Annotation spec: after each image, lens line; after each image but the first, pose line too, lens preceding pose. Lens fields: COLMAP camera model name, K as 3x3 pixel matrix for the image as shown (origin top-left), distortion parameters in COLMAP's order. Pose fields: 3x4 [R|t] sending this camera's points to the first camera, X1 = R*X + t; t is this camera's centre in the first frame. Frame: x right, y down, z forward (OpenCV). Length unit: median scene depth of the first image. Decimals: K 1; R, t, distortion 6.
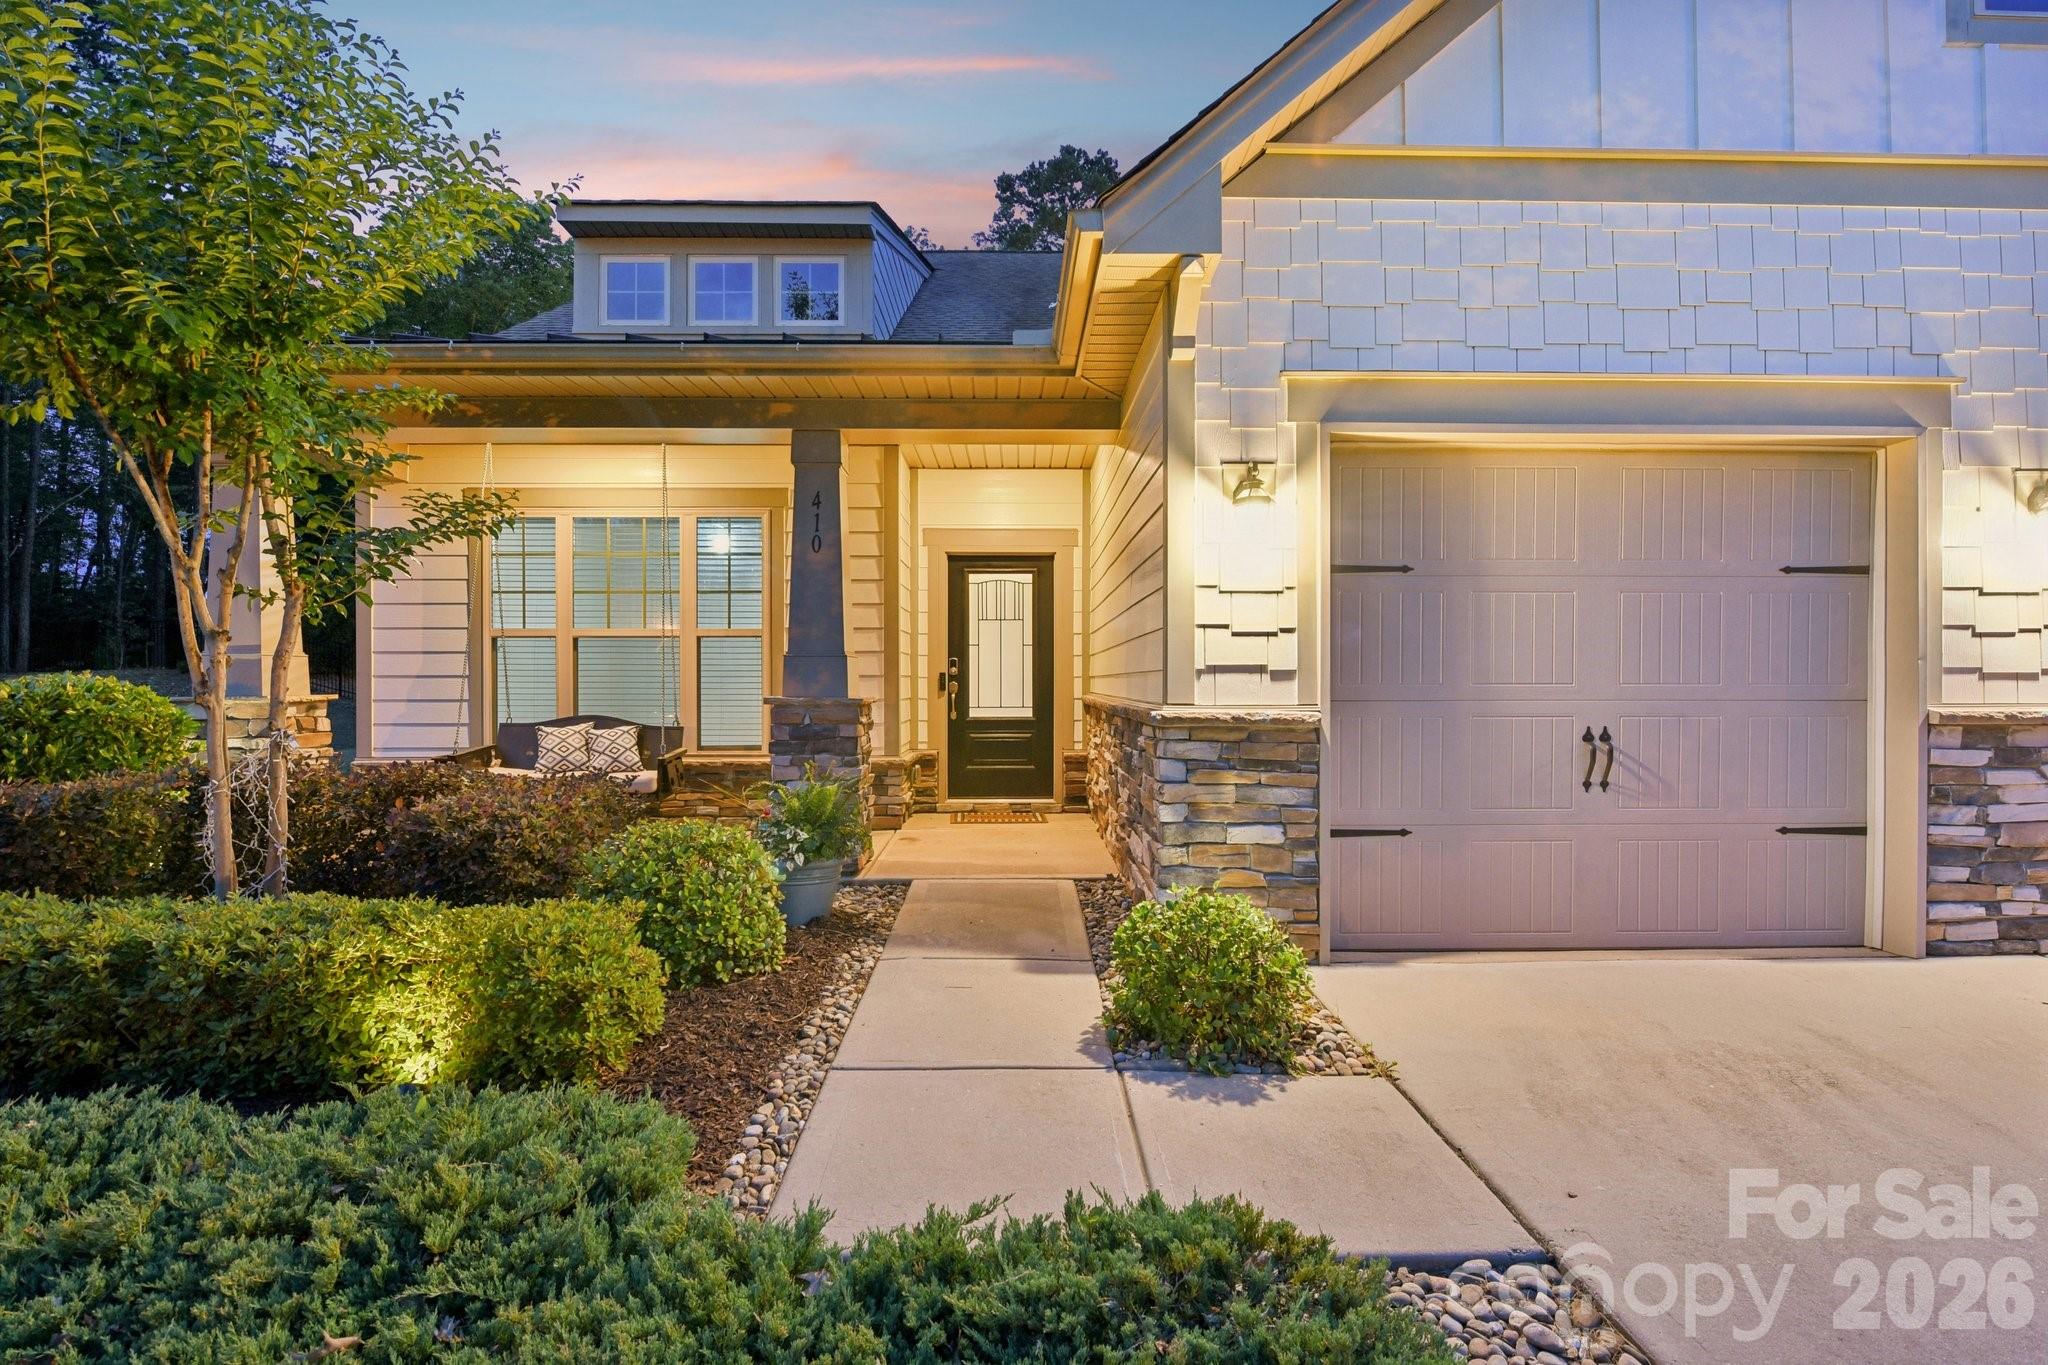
lens RADIAL K [[968.1, 0, 1024.0], [0, 968.1, 682.5], [0, 0, 1]] dist [-0.025064, 0.000125]
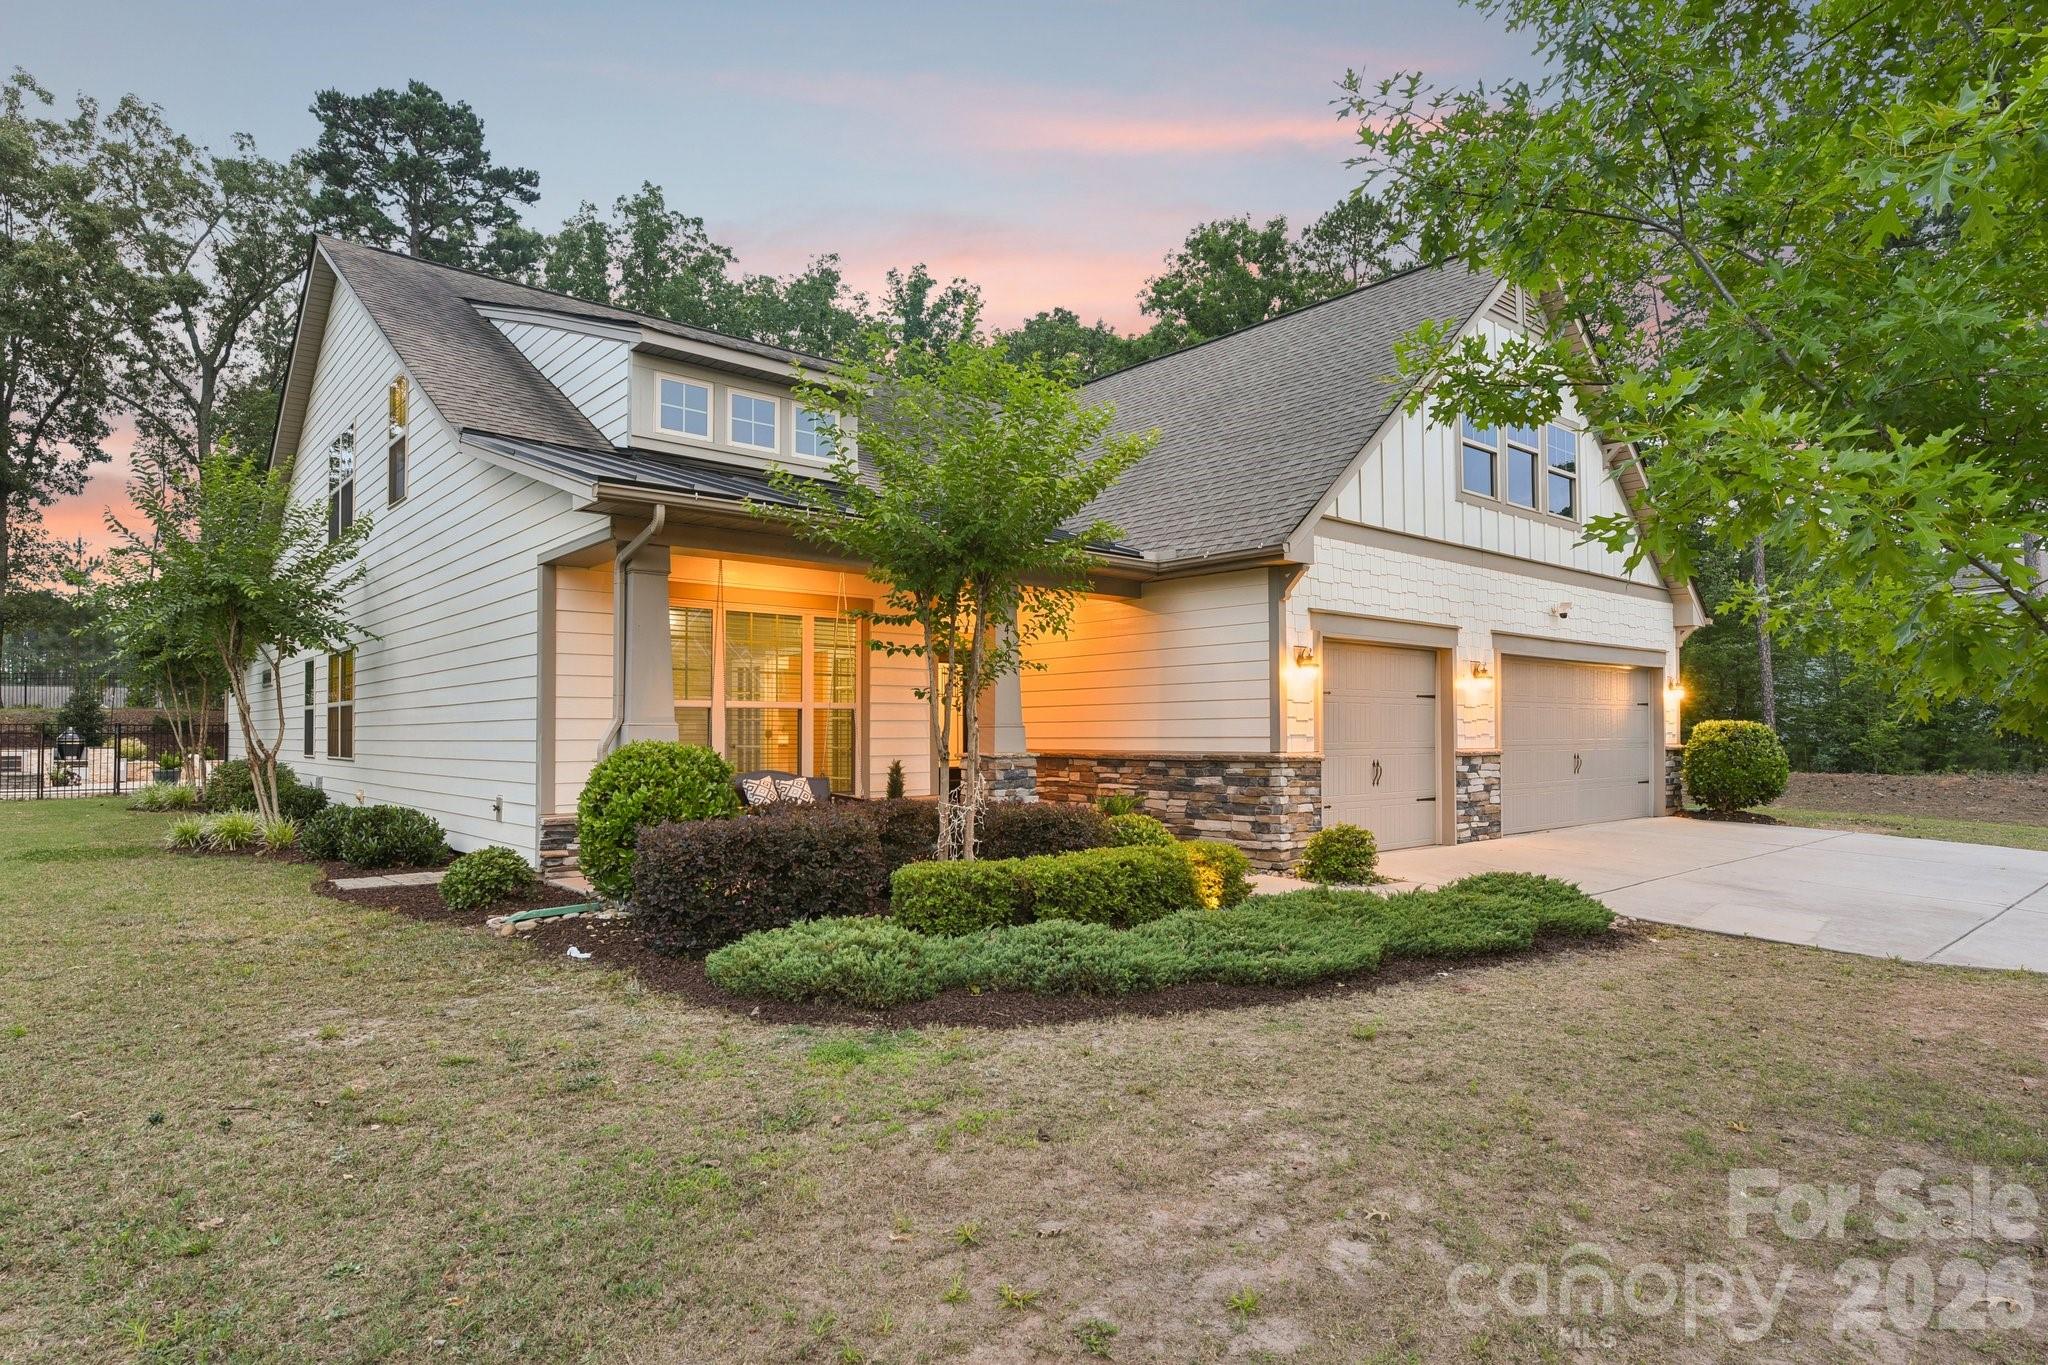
lens RADIAL K [[1127.9, 0, 1025.1], [0, 1127.9, 728.1], [0, 0, 1]] dist [-0.004501, -0.001747]
pose [[0.759245, 0.002295, 0.650801, -1.112254], [0.002953, 0.999971, -0.006971, -0.009007], [-0.650799, 0.007215, 0.759216, -0.338686]]
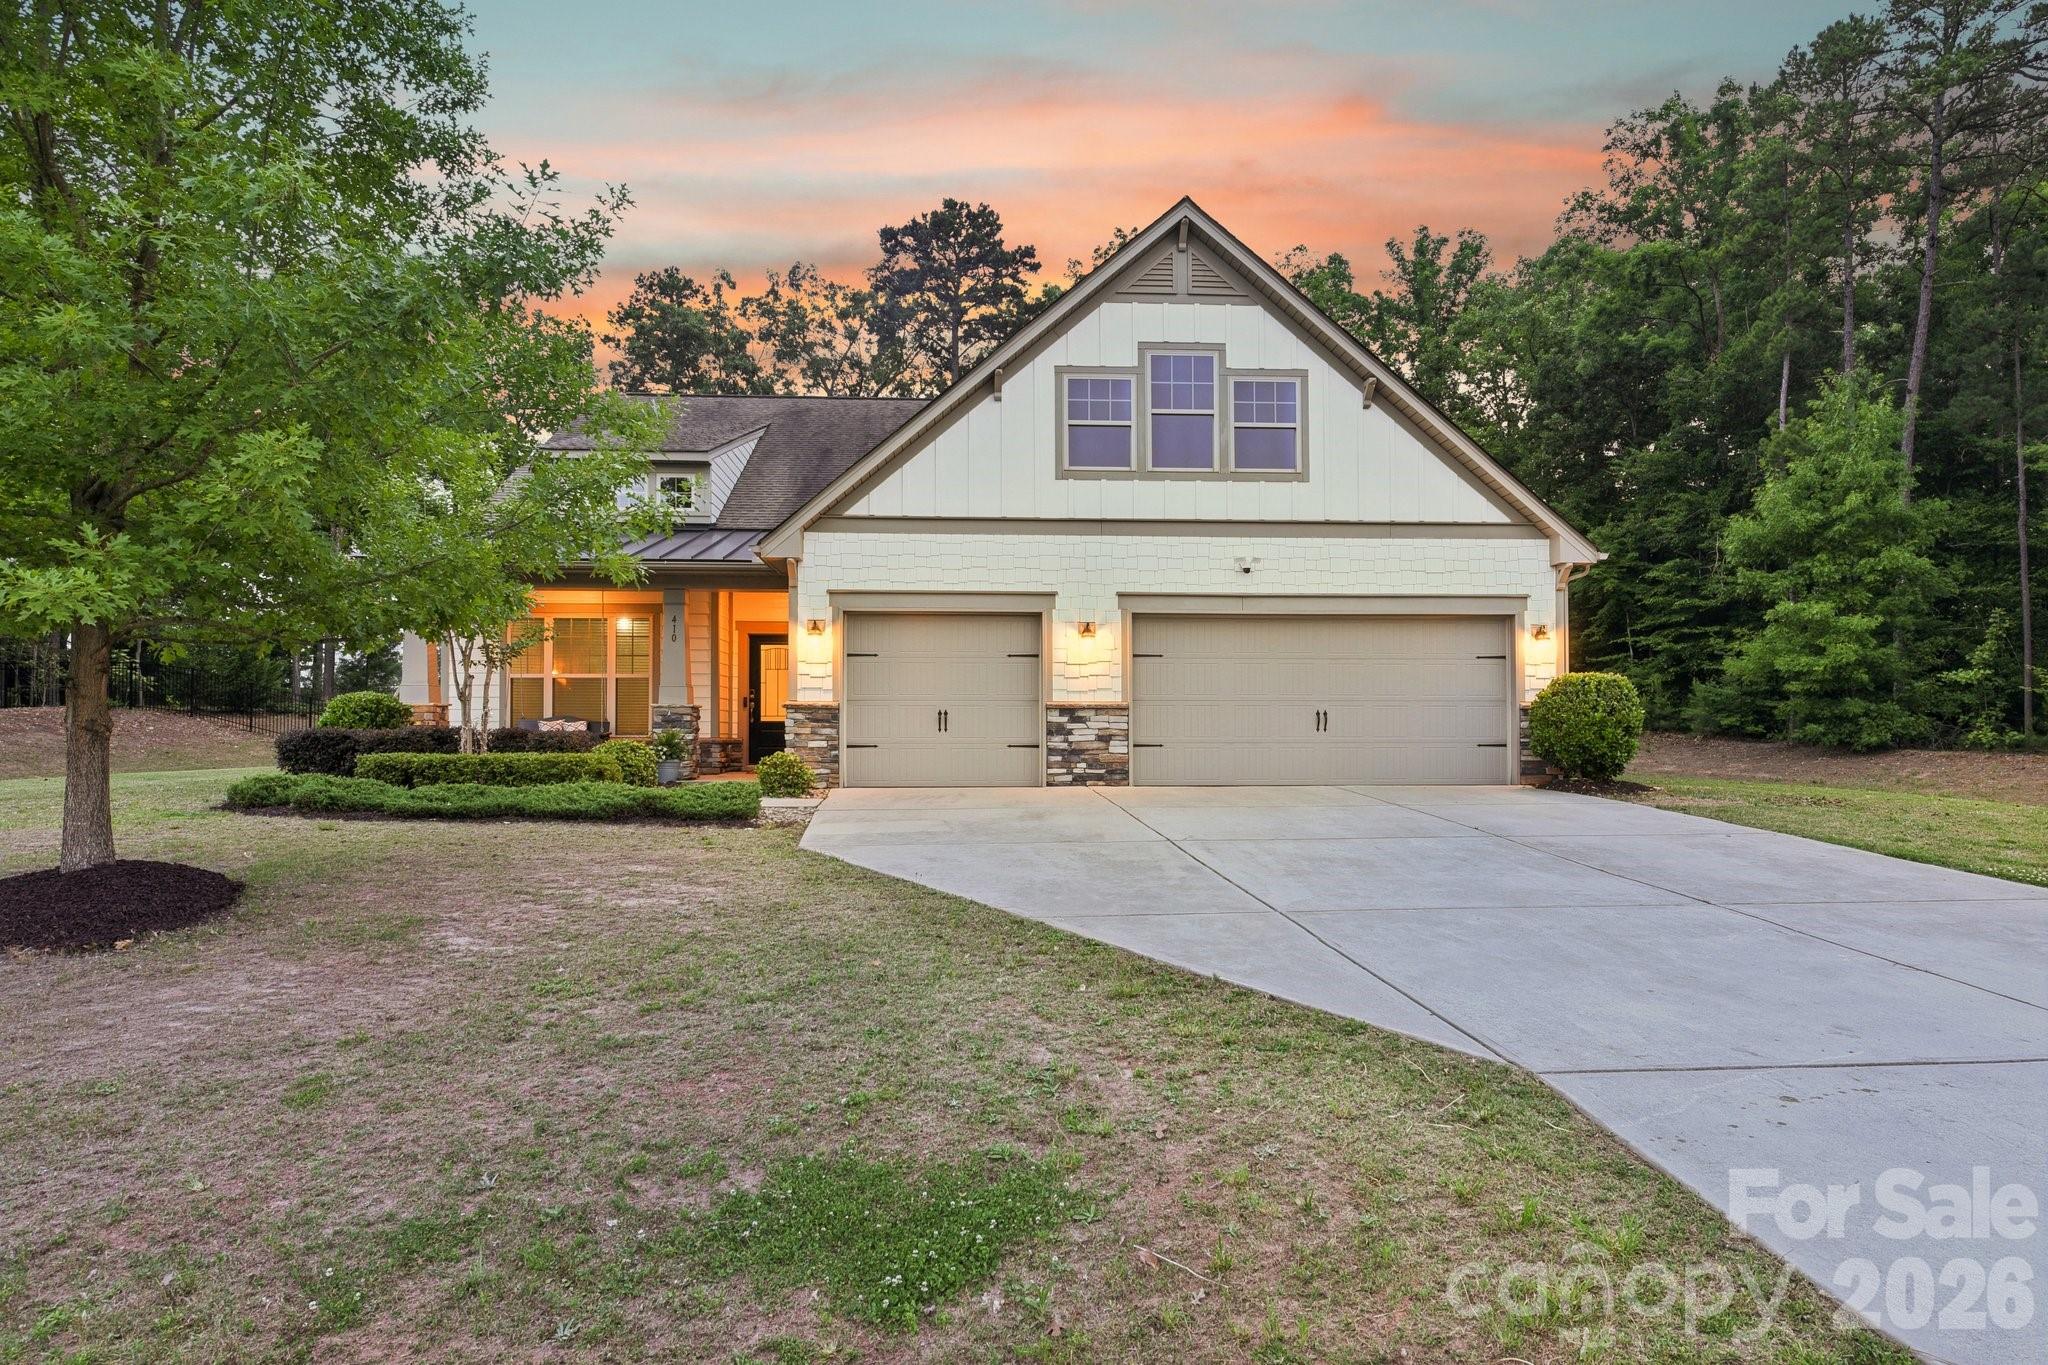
lens RADIAL K [[1193.9, 0, 1024.0], [0, 1193.9, 682.5], [0, 0, 1]] dist [0.001418, -0.000082]
pose [[0.998816, 0.002926, 0.048566, 0.386284], [-0.000741, 0.998989, -0.044941, 0.073262], [-0.048648, 0.044852, 0.997808, -1.512329]]
